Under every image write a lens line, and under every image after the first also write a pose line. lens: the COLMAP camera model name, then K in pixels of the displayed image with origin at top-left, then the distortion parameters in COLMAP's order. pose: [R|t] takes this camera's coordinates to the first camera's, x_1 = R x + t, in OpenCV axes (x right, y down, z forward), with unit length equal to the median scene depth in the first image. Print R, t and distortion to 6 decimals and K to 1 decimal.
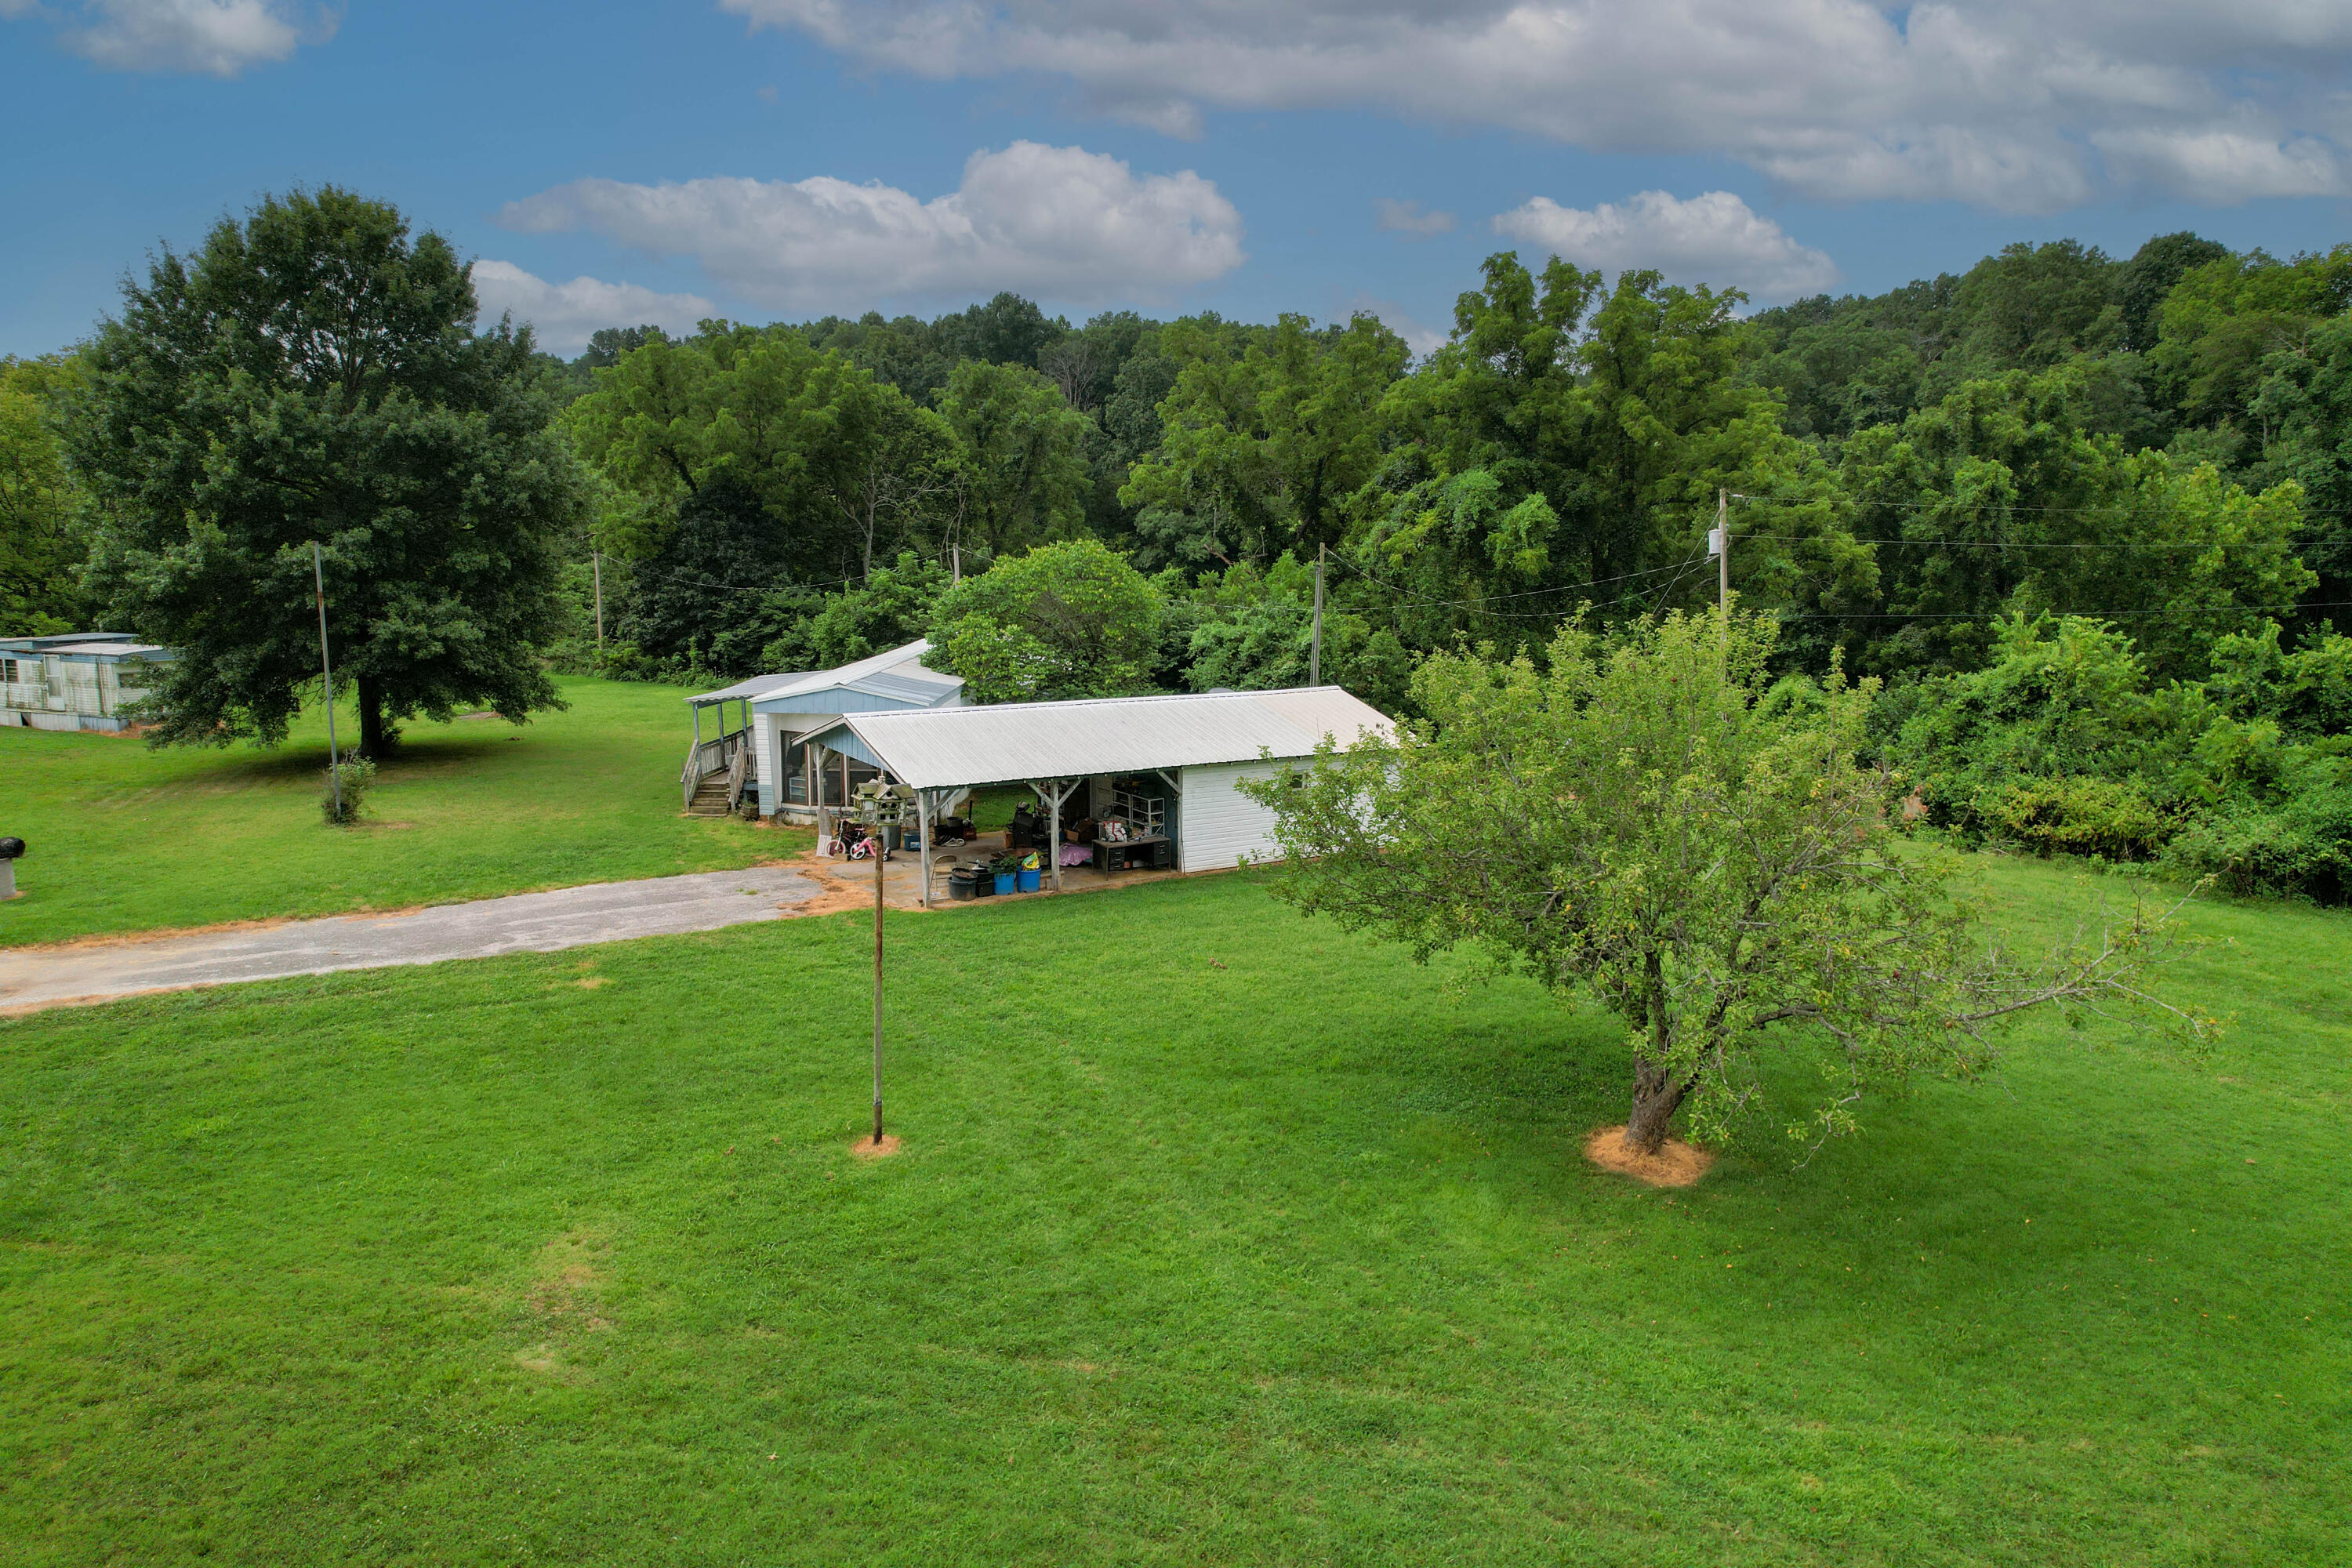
lens RADIAL K [[1492.6, 0, 1190.5], [0, 1492.6, 790.5], [0, 0, 1]] dist [-0.080043, 0.071349]
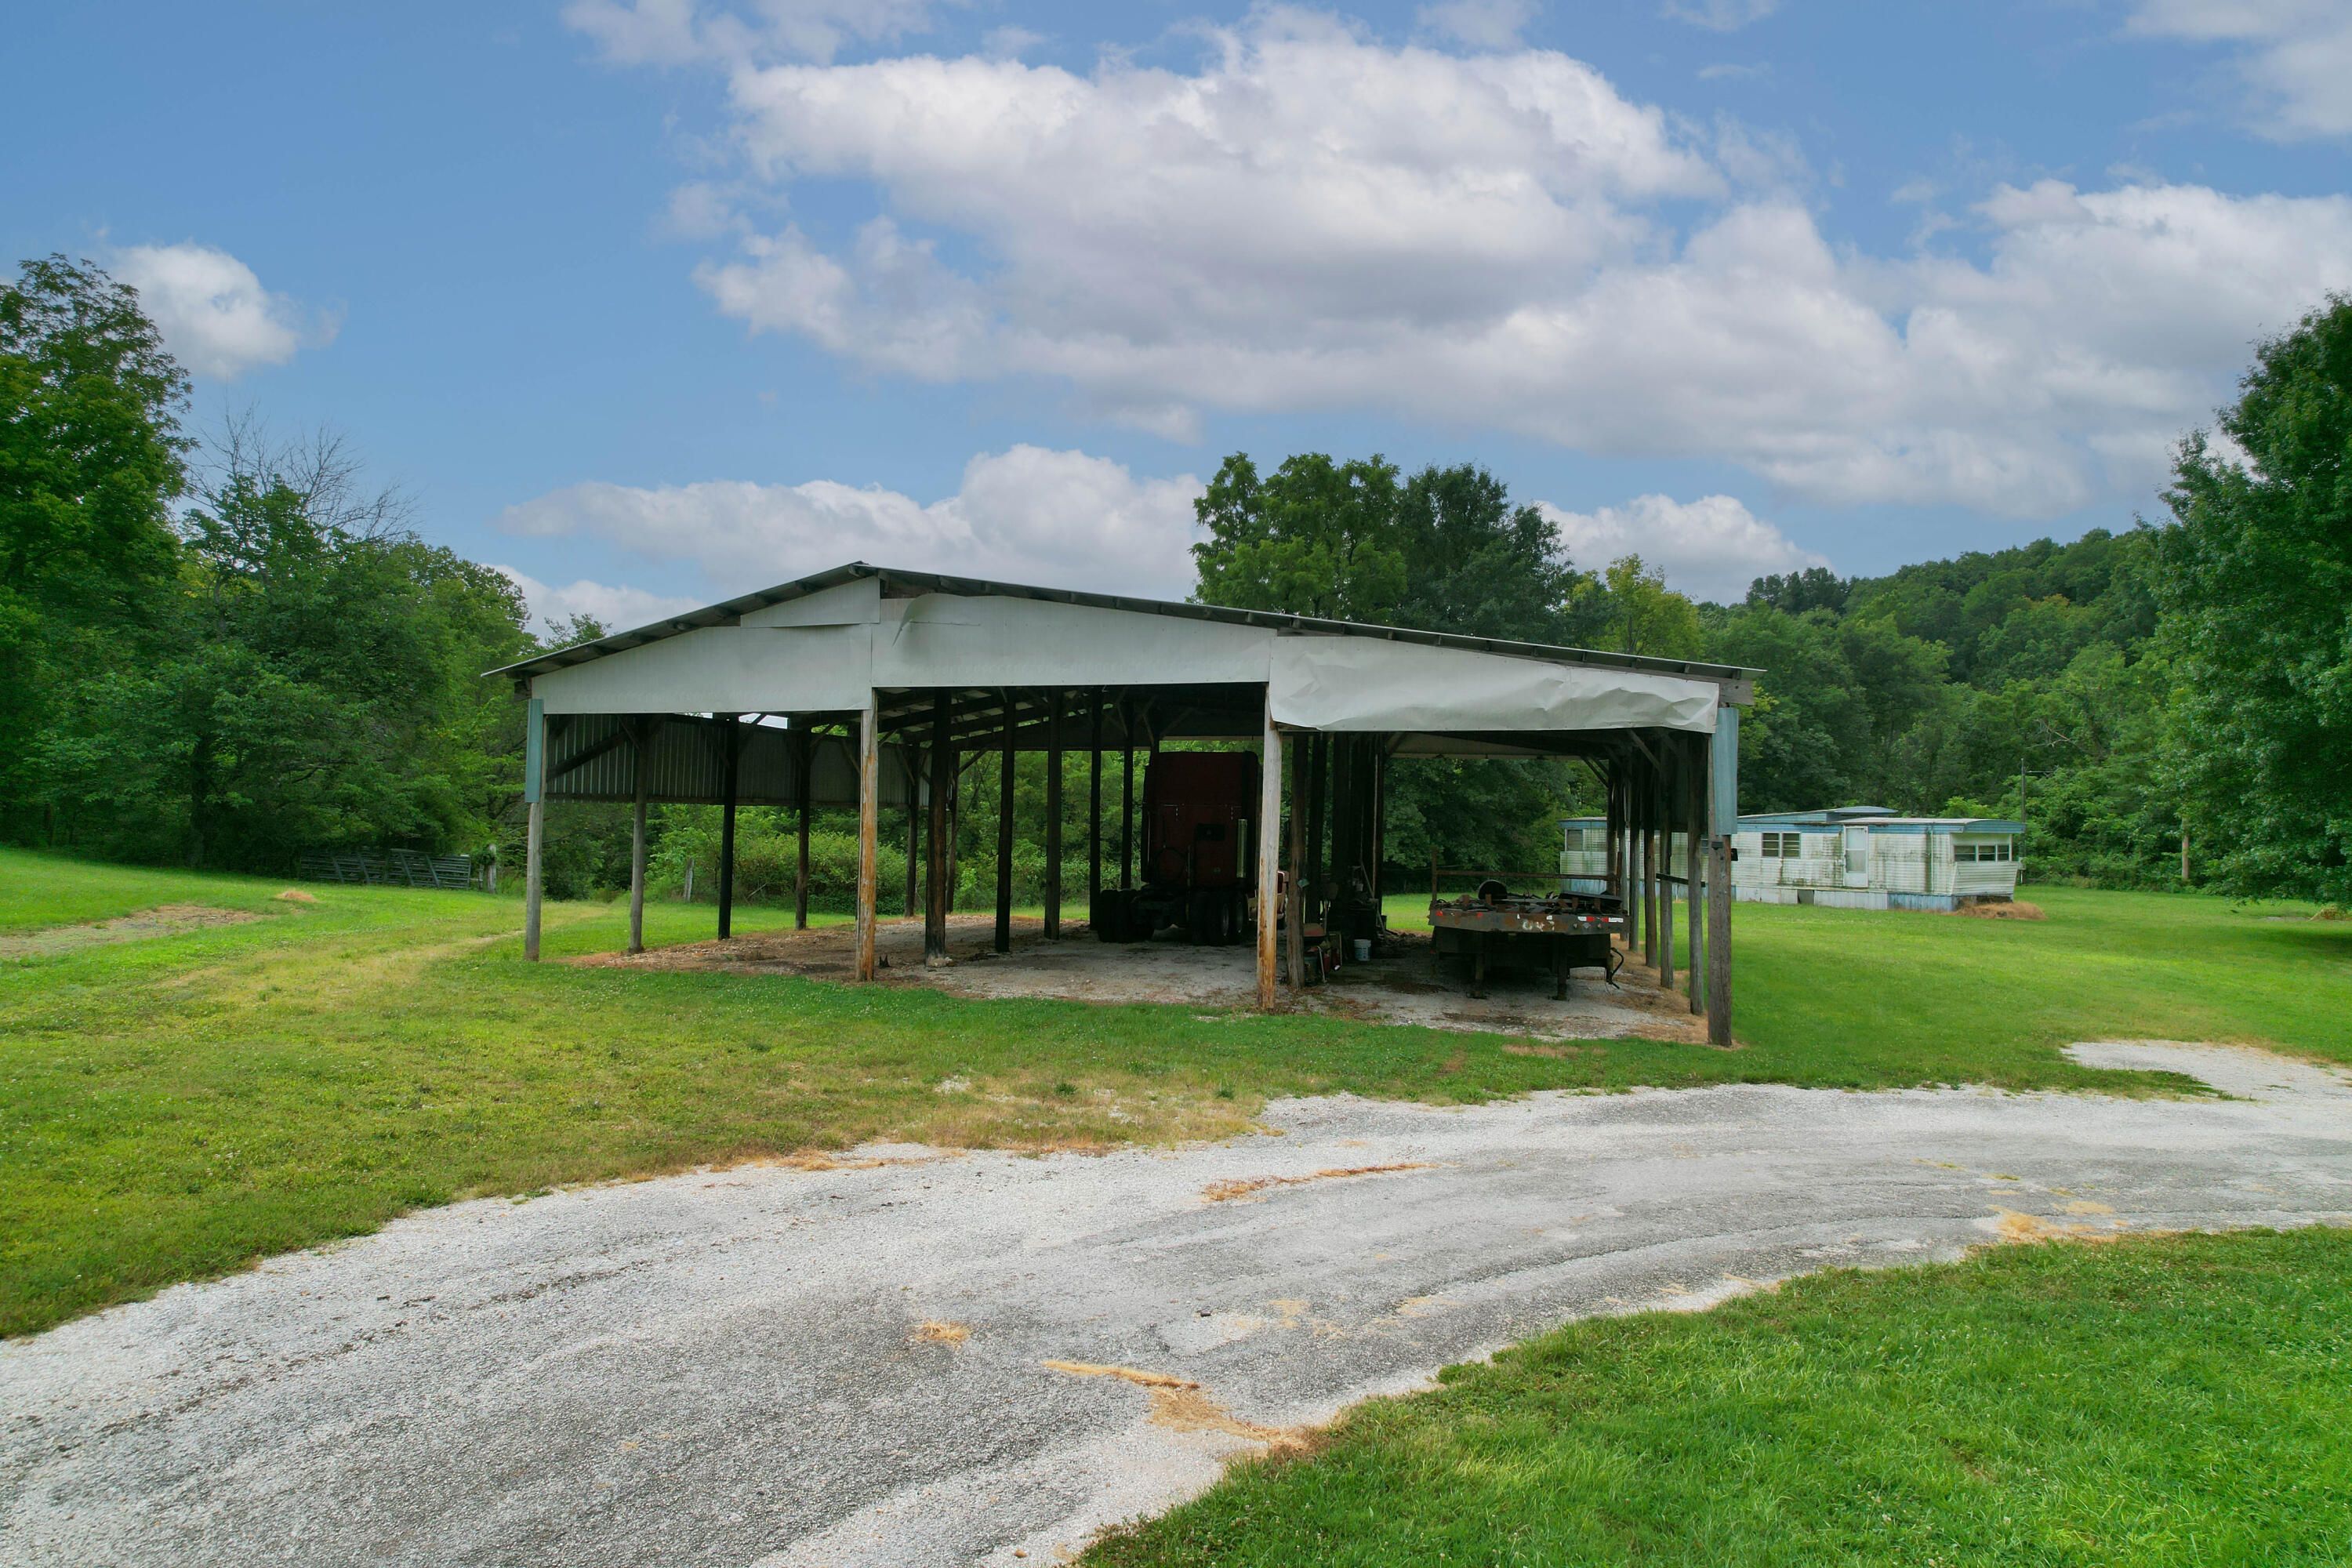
lens RADIAL K [[1526.0, 0, 1176.0], [0, 1526.0, 784.0], [0, 0, 1]] dist [-0.075806, 0.062345]
pose [[0.811074, -0.020291, -0.584591, -0.528800], [-0.090448, 0.983028, -0.159611, 0.062315], [0.577908, 0.182331, 0.795473, 0.011641]]
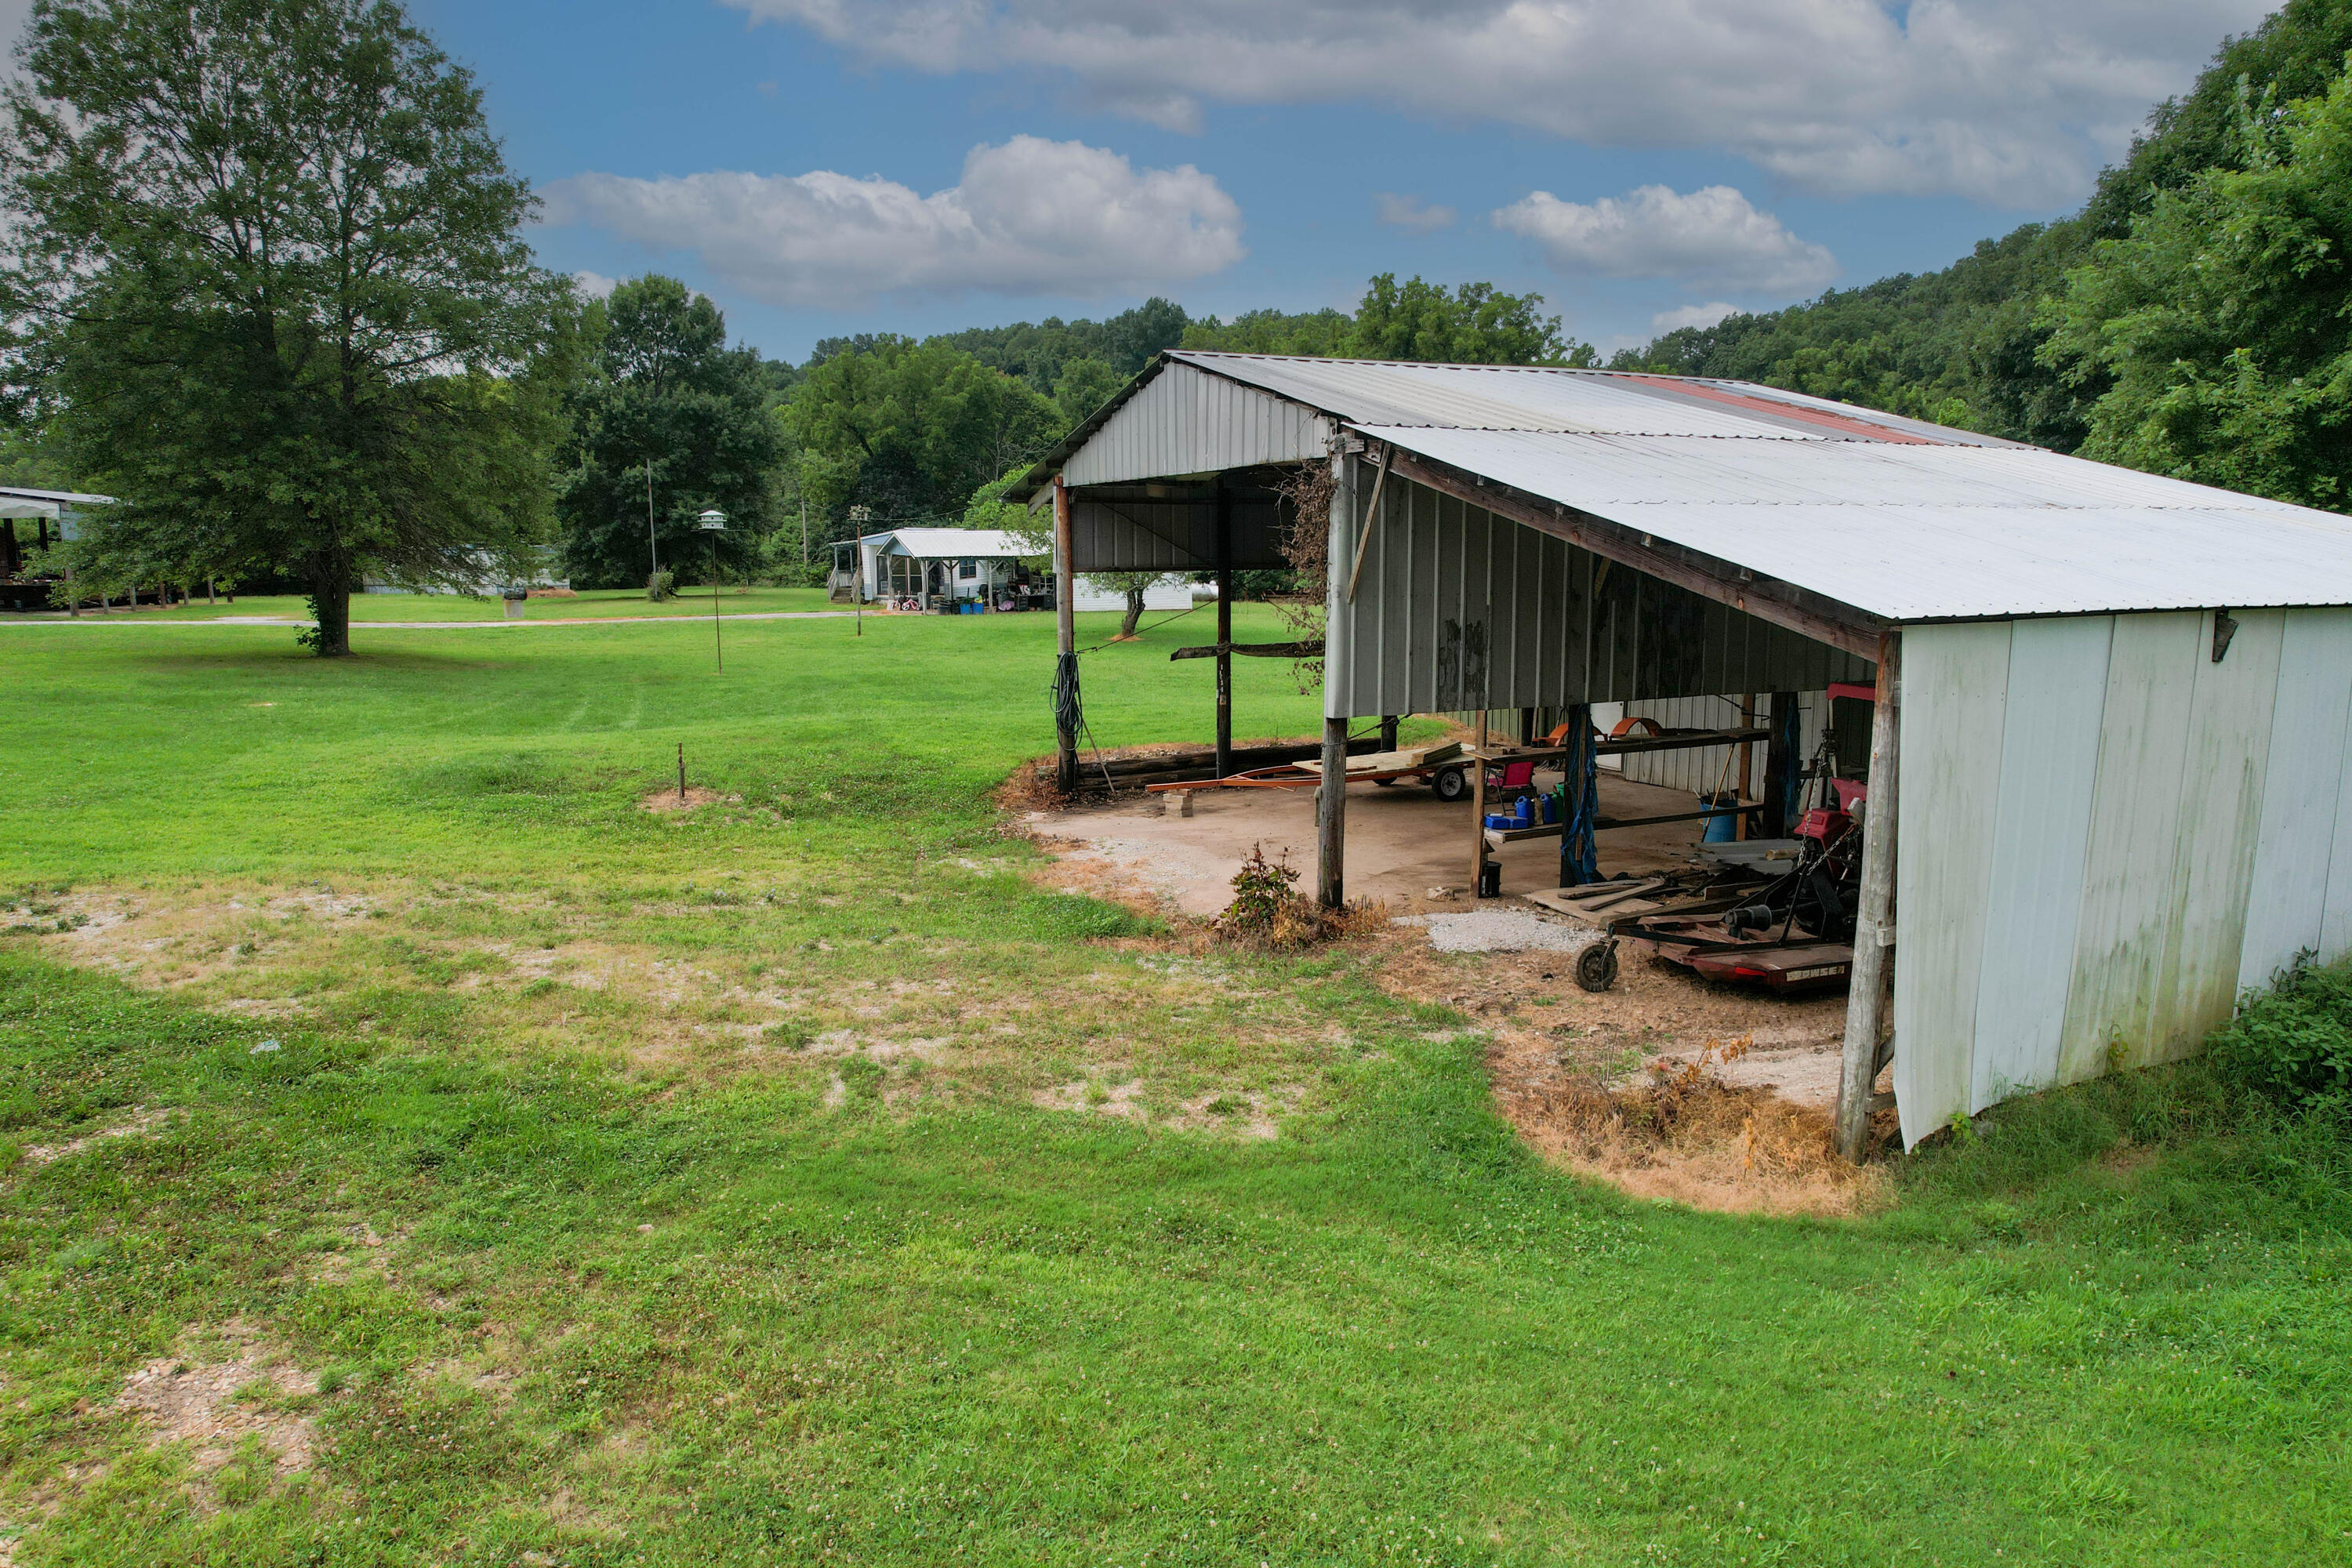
lens RADIAL K [[1521.0, 0, 1198.5], [0, 1521.0, 774.6], [0, 0, 1]] dist [-0.050468, 0.025898]
pose [[0.989685, 0.008830, -0.142988, 0.256545], [-0.010346, 0.999898, -0.009864, 0.158079], [0.142886, 0.011241, 0.989675, -0.535882]]
